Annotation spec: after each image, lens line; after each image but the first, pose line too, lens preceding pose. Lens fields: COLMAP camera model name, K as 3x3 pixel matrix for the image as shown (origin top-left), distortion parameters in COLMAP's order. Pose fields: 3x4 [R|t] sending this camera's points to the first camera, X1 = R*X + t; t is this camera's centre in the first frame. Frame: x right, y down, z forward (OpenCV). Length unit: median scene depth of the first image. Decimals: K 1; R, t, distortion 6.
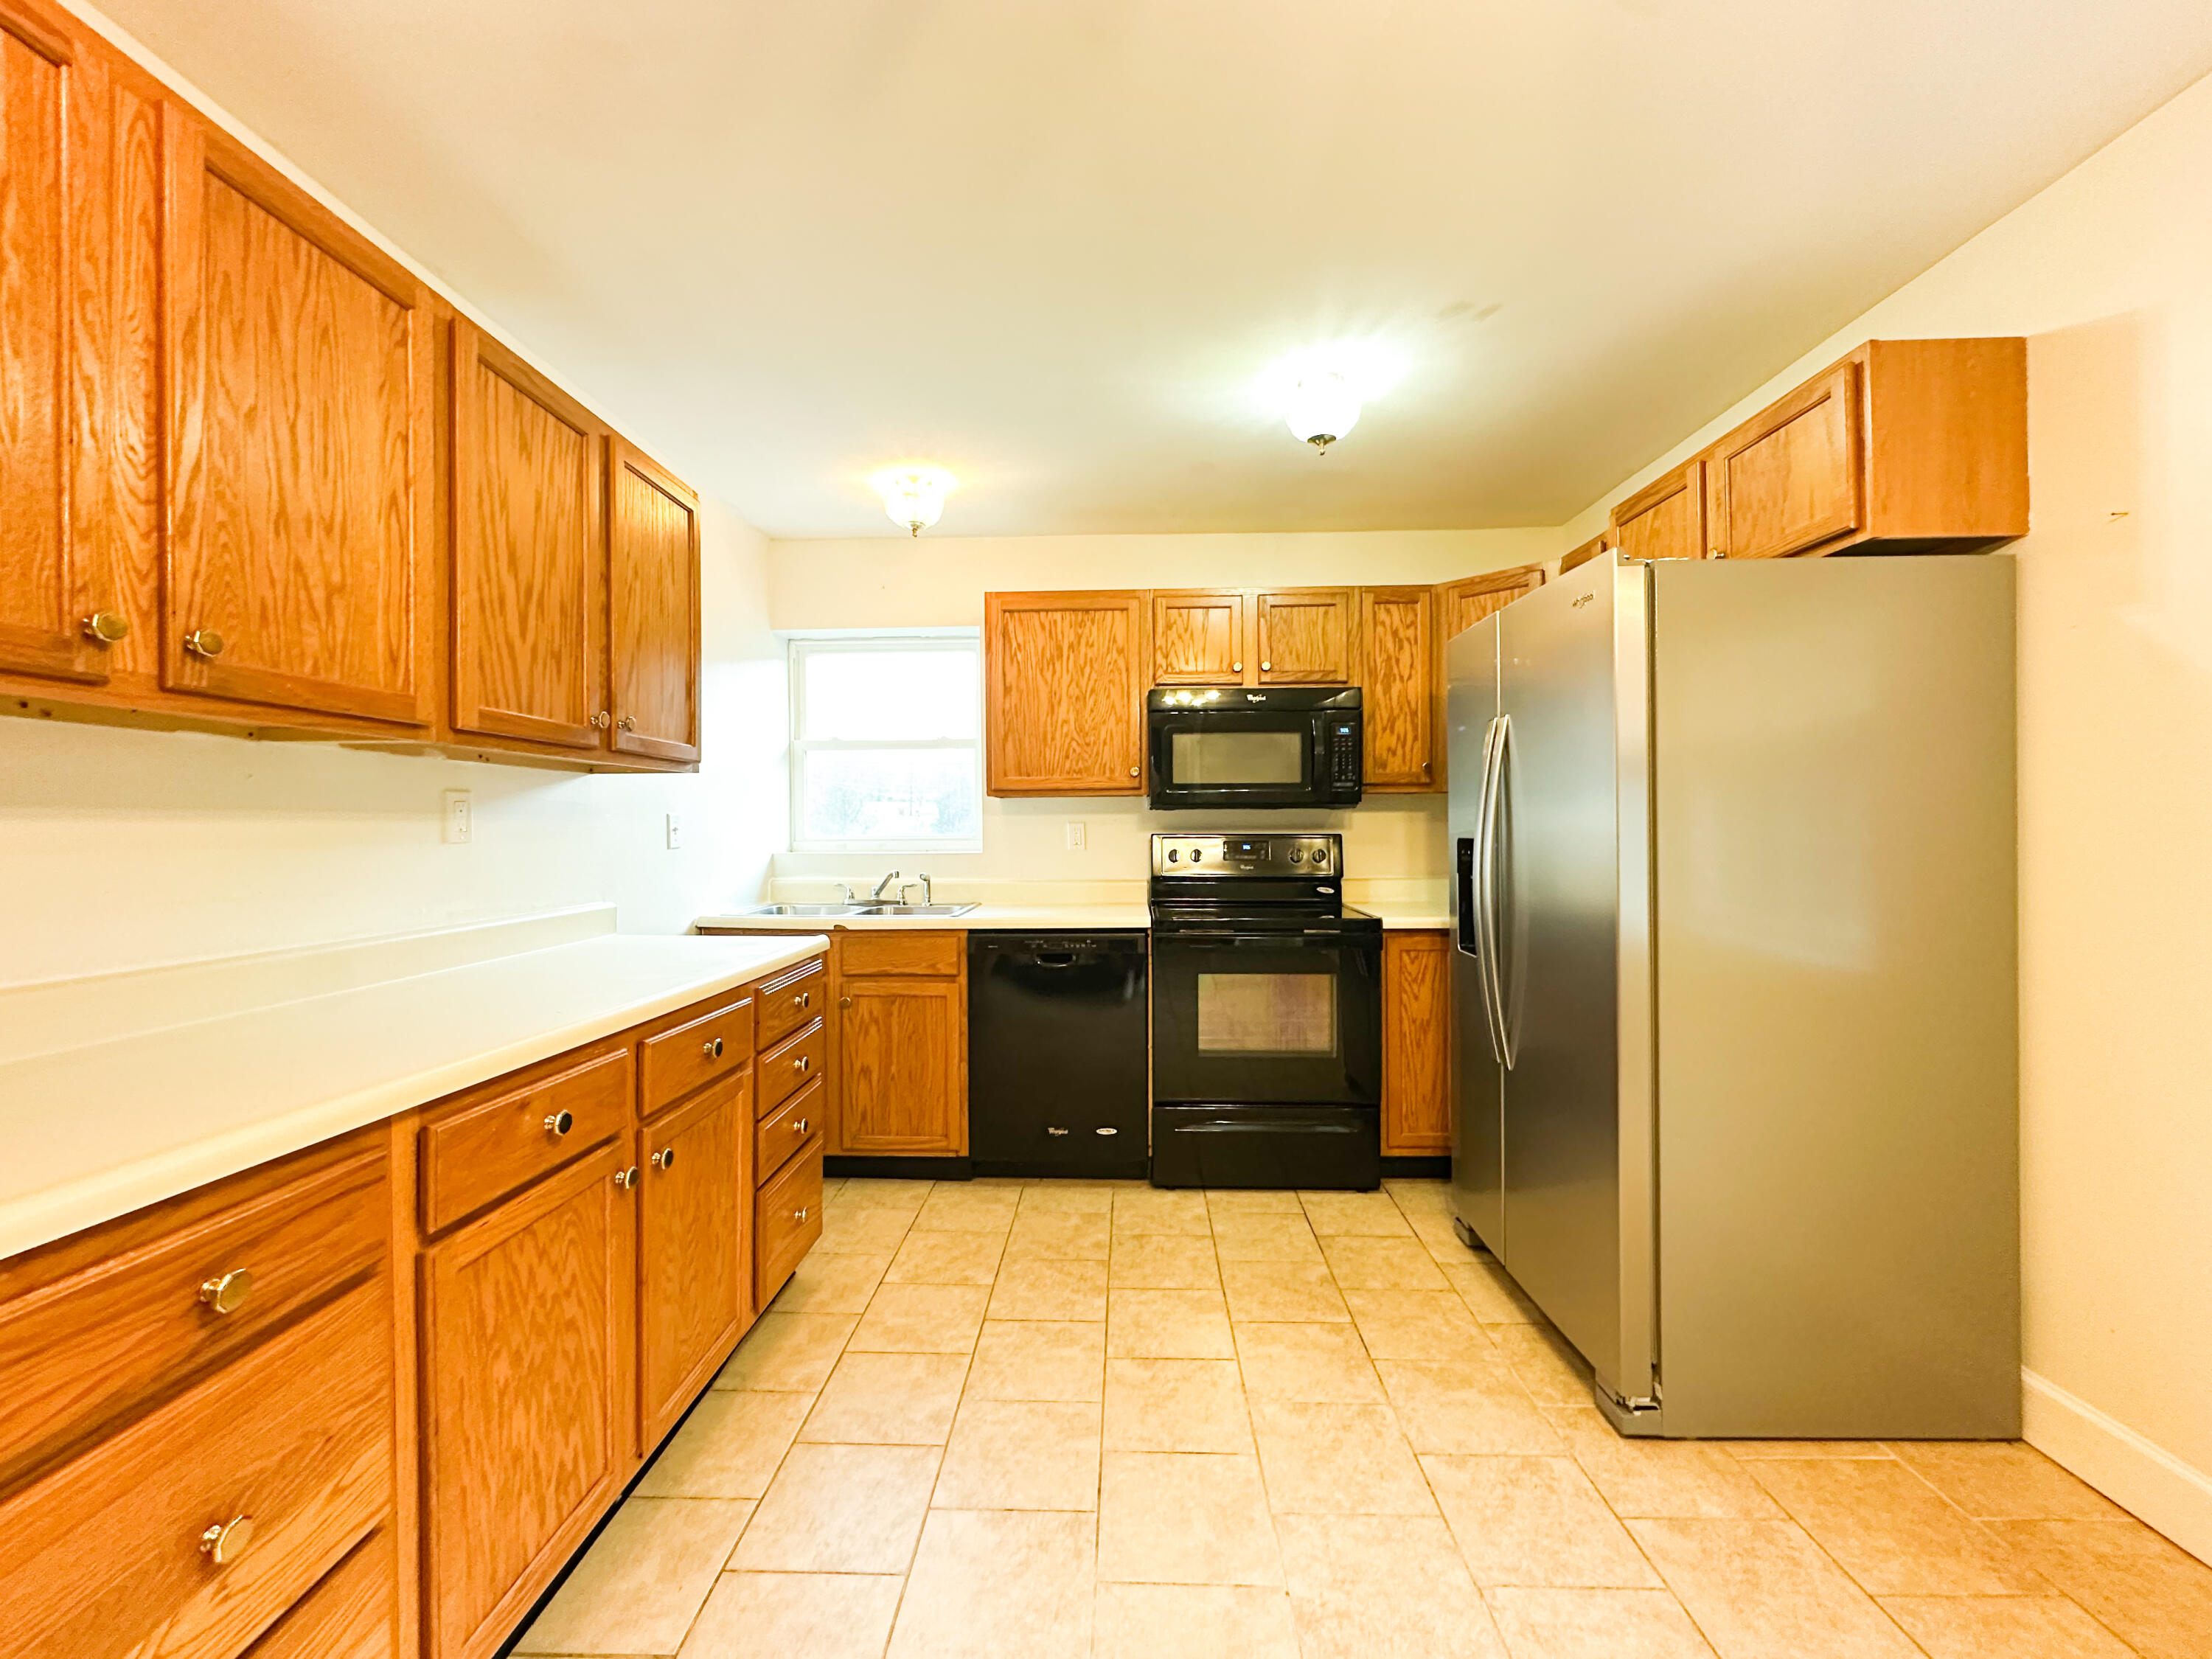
lens RADIAL K [[876.9, 0, 1109.4], [0, 876.9, 828.3], [0, 0, 1]] dist [-0.007840, 0.000036]
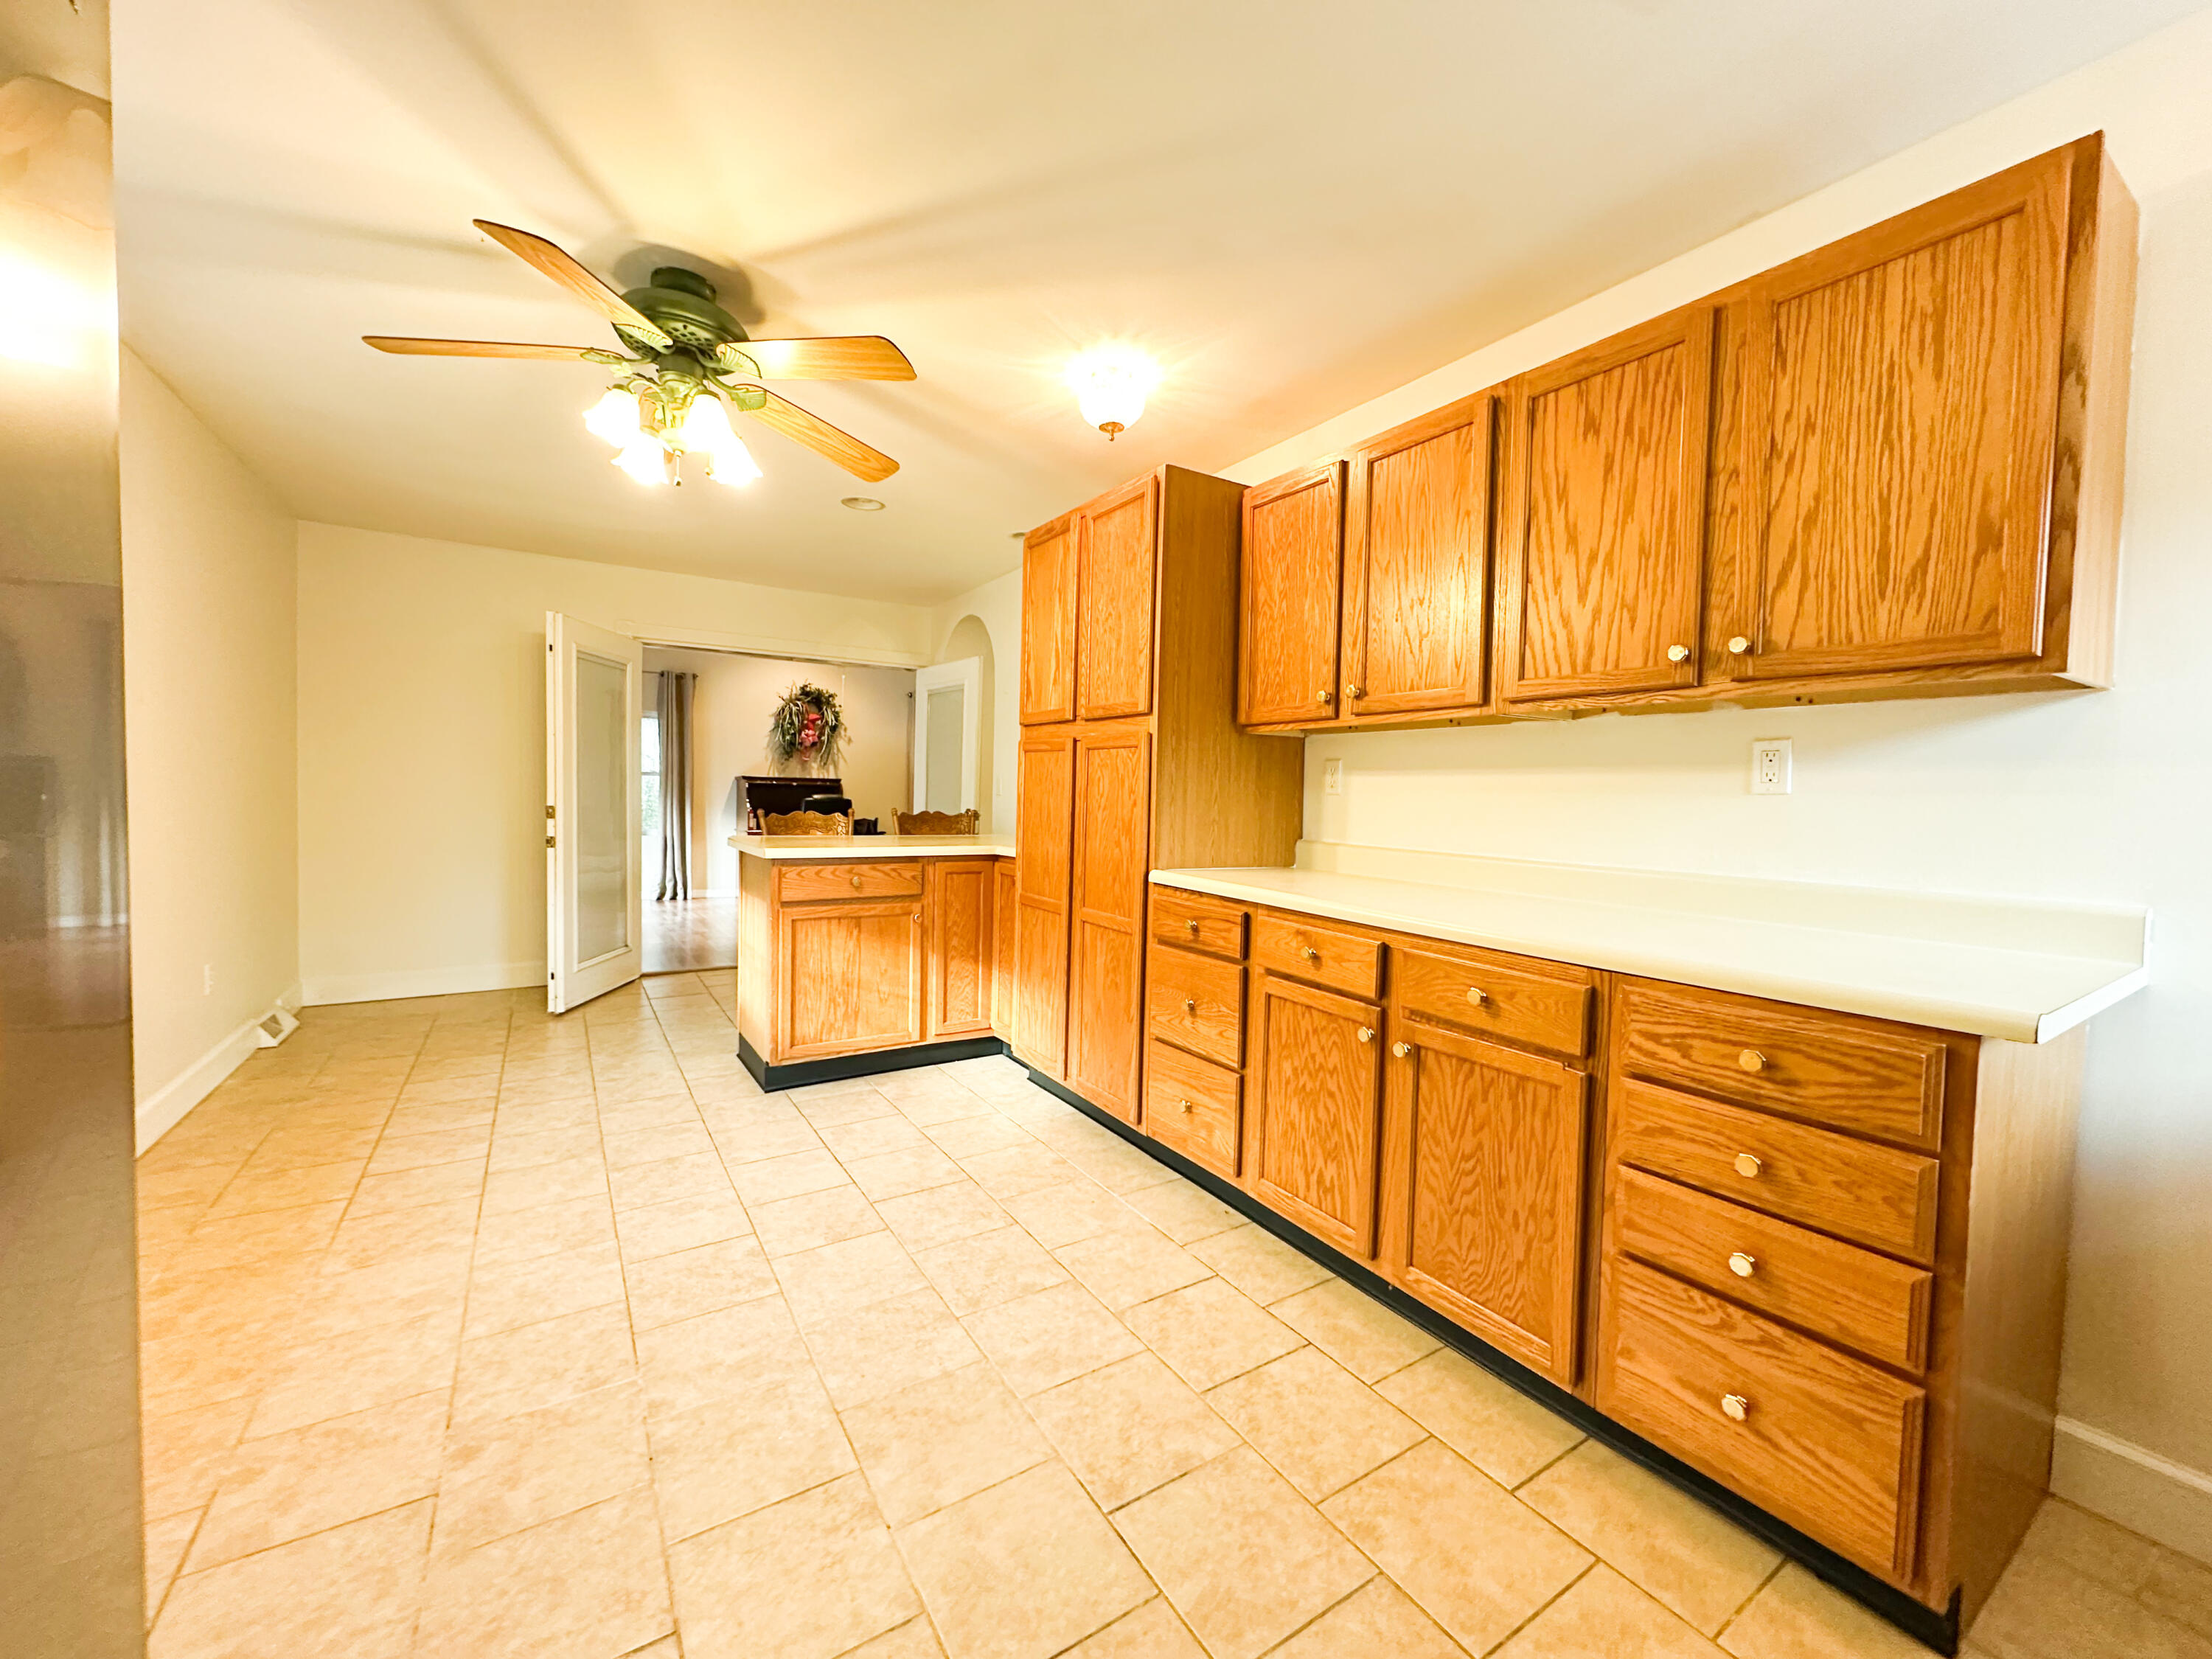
lens RADIAL K [[876.9, 0, 1100.4], [0, 876.9, 833.1], [0, 0, 1]] dist [-0.007840, 0.000036]
pose [[-0.833814, 0.013654, -0.551876, 0.335397], [-0.016728, 0.998610, 0.049981, 0.019717], [0.551792, 0.050906, -0.832427, 1.188986]]
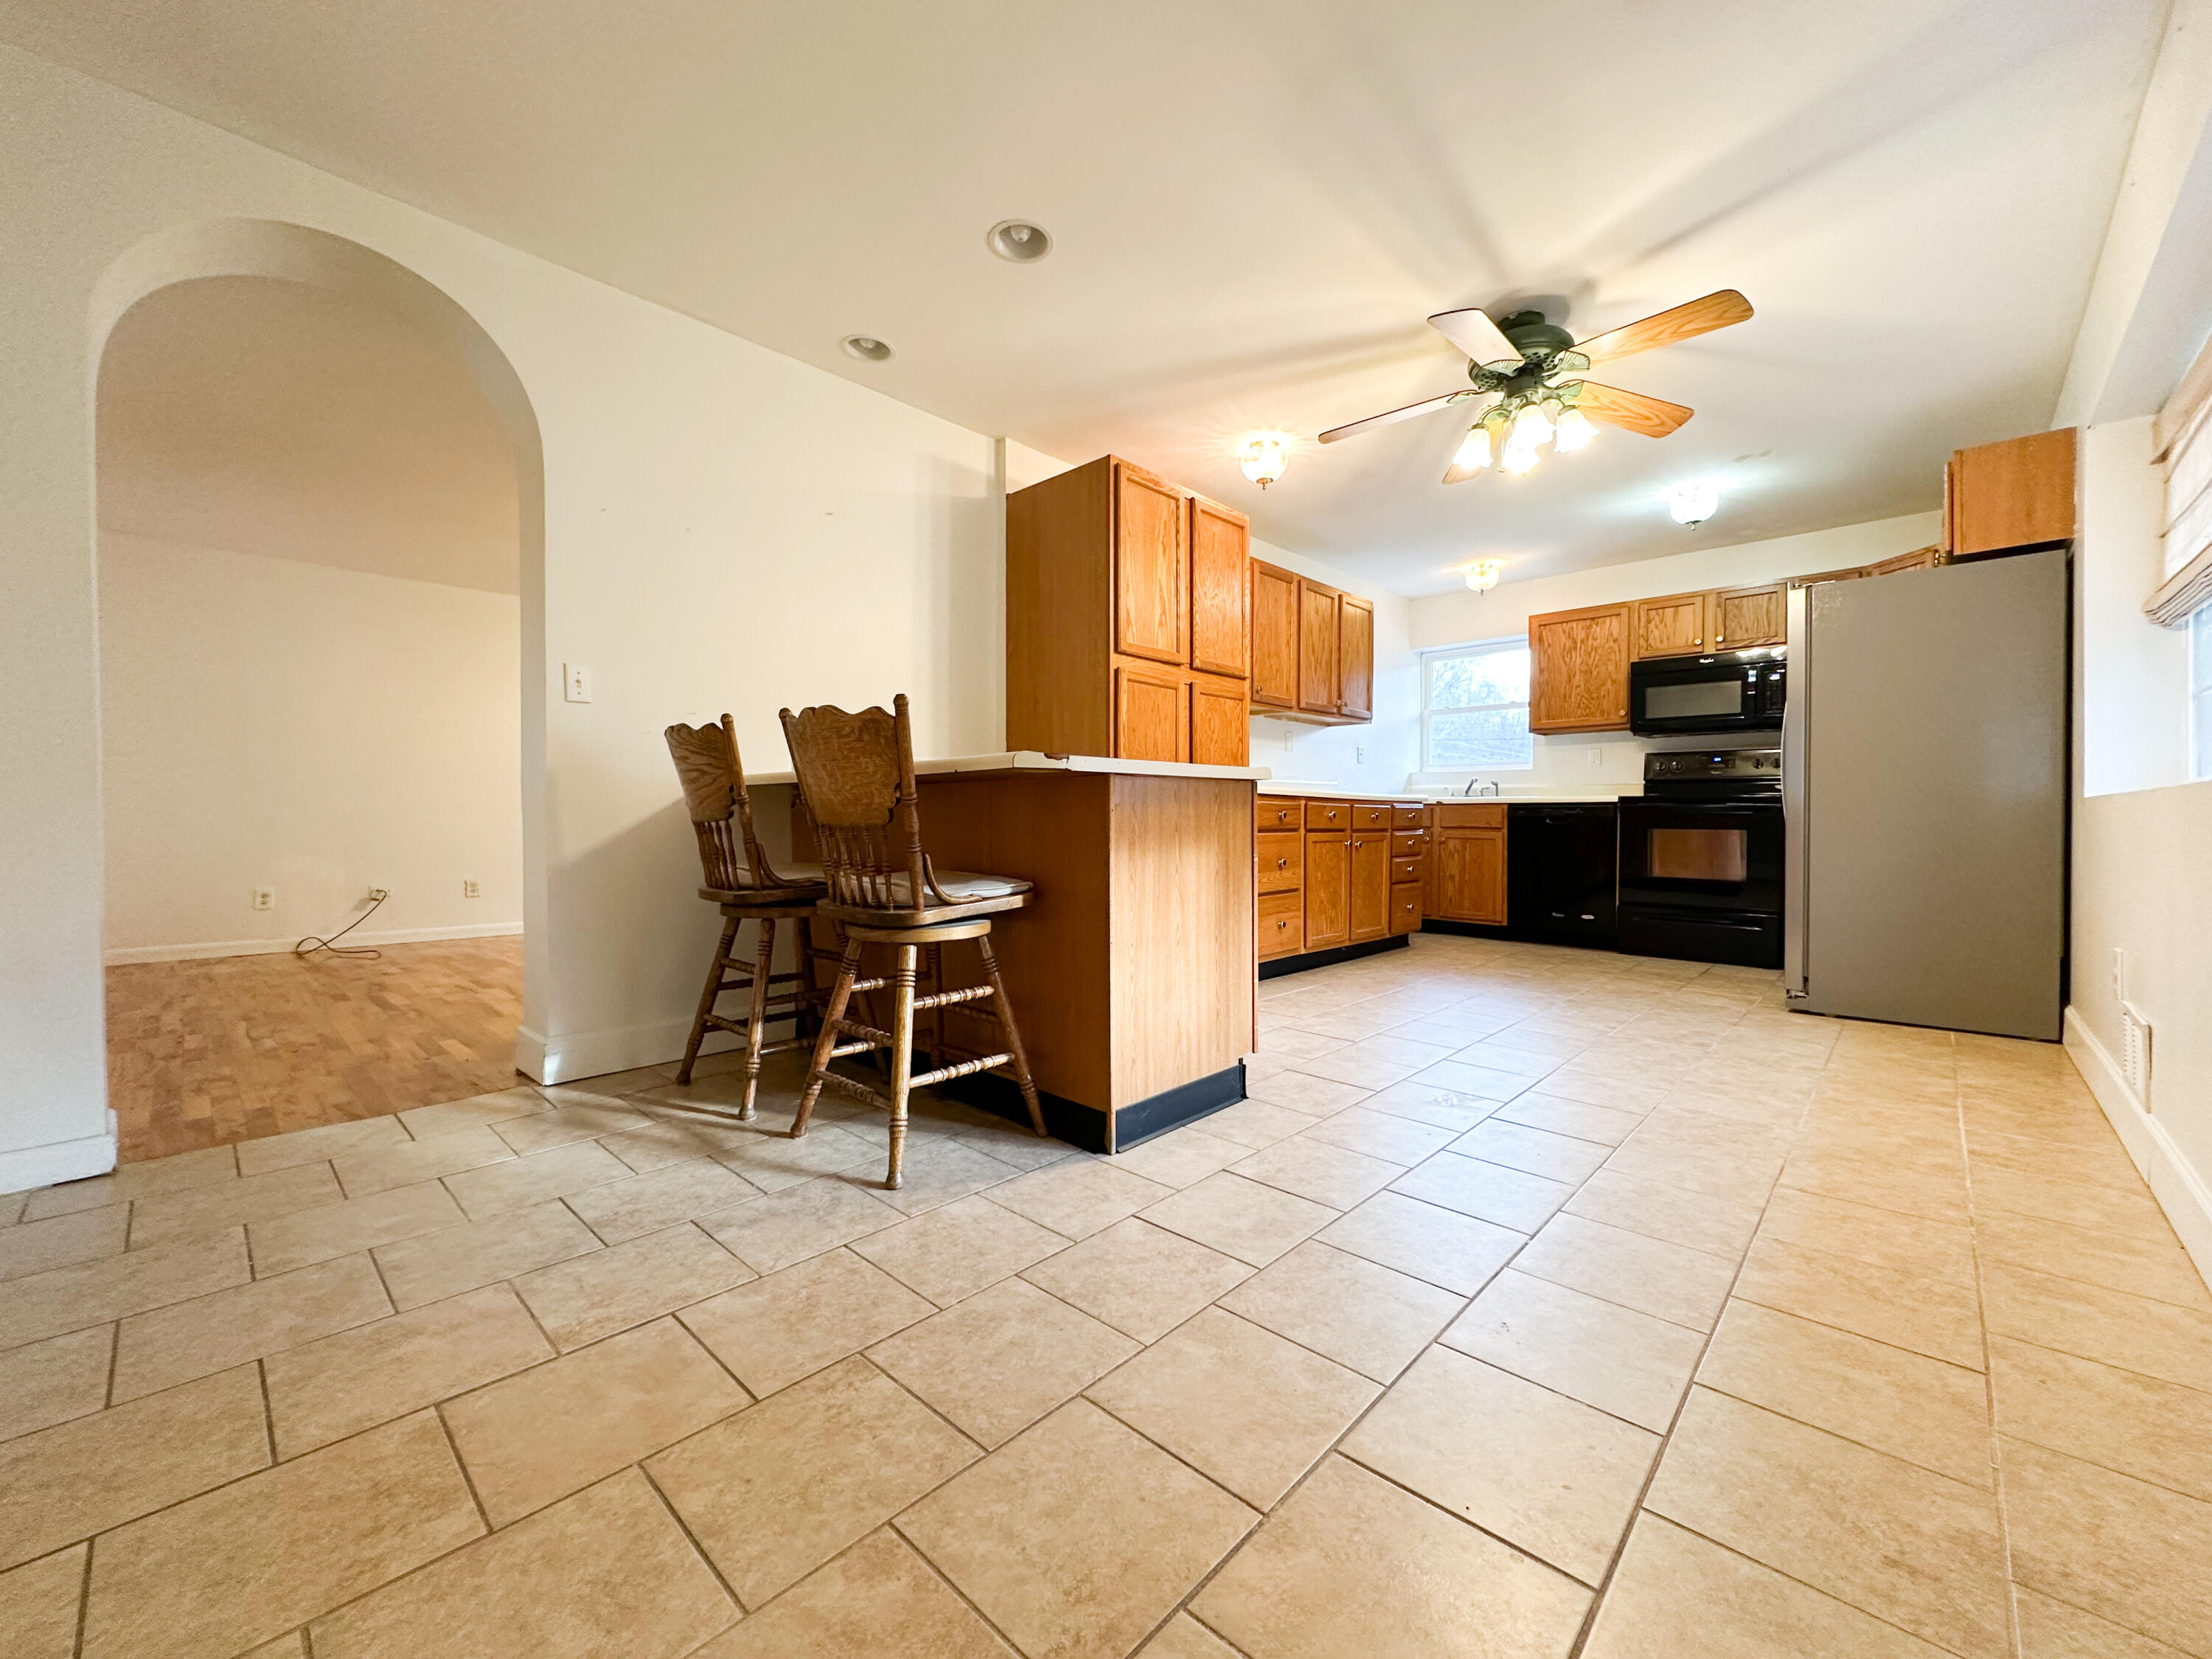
lens RADIAL K [[876.9, 0, 1107.5], [0, 876.9, 833.1], [0, 0, 1]] dist [-0.007840, 0.000036]
pose [[0.741761, 0.022466, -0.670288, 0.597158], [-0.006977, 0.999643, 0.025784, 0.179388], [0.670628, -0.014449, 0.741653, -1.246457]]
